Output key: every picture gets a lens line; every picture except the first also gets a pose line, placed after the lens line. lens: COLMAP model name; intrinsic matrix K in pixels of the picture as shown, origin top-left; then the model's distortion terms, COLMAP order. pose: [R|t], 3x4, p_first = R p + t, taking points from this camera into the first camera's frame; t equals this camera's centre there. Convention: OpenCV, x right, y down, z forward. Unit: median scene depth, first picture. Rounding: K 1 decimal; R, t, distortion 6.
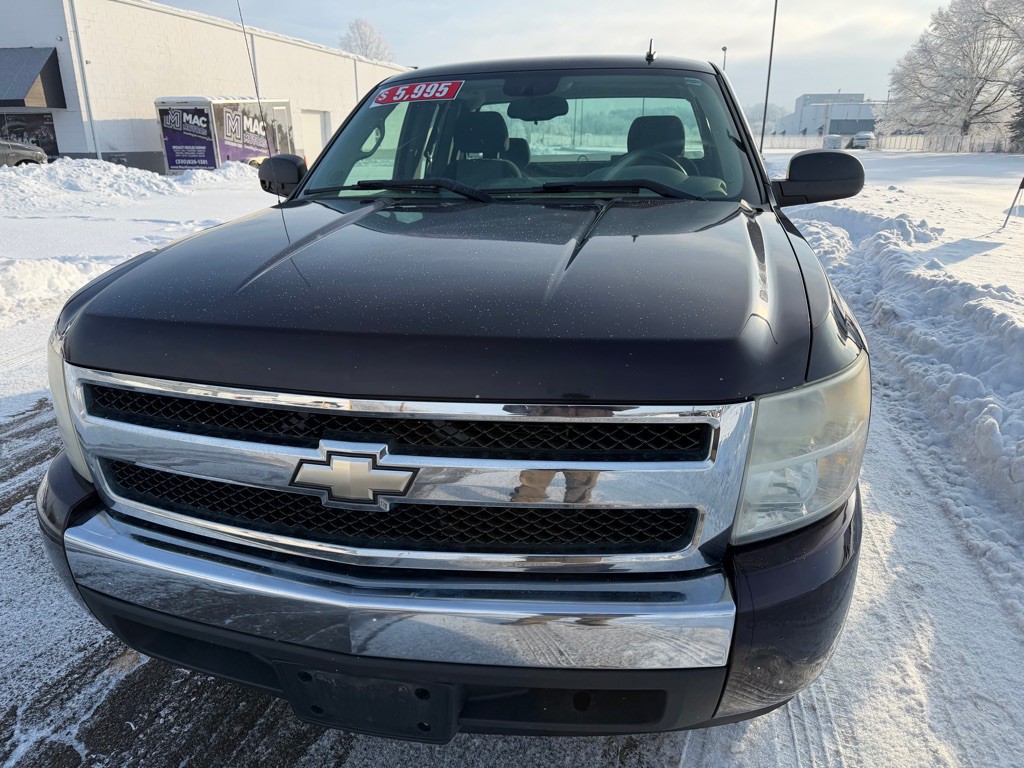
lens RADIAL K [[720.2, 0, 506.6], [0, 720.2, 383.2], [0, 0, 1]] dist [0.030961, -0.038689]
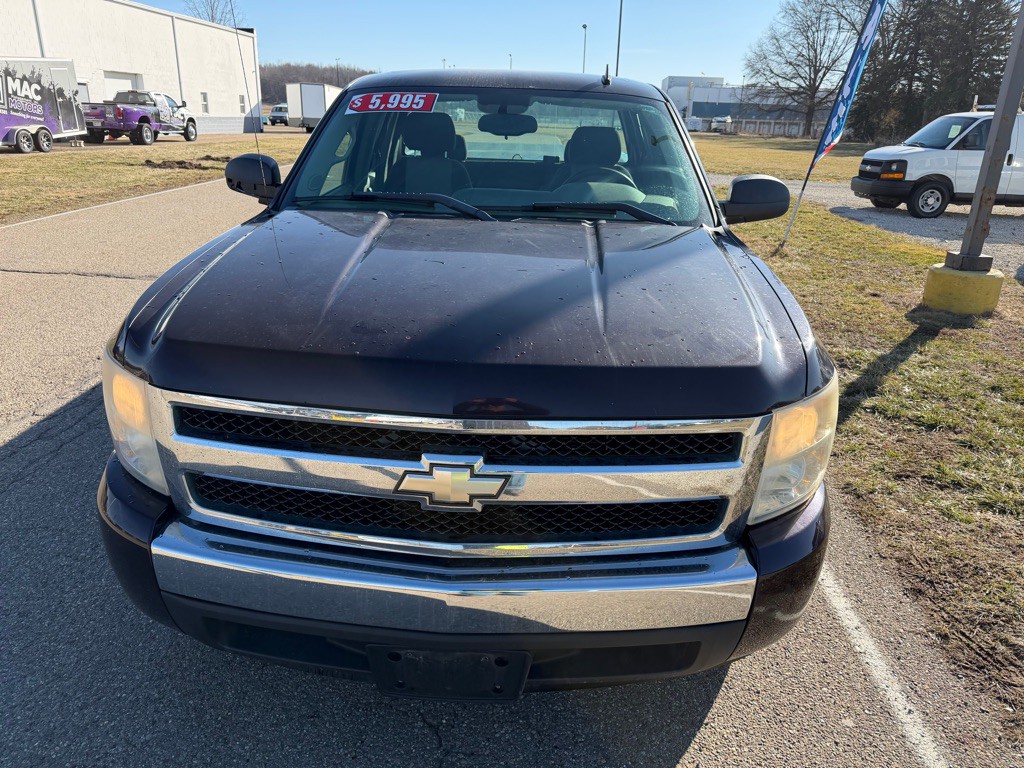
lens RADIAL K [[720.2, 0, 518.0], [0, 720.2, 384.4], [0, 0, 1]] dist [0.030961, -0.038689]
pose [[0.983363, -0.016712, 0.180884, -0.296067], [0.009529, 0.999134, 0.040508, -0.074271], [-0.181404, -0.038110, 0.982670, -0.156537]]
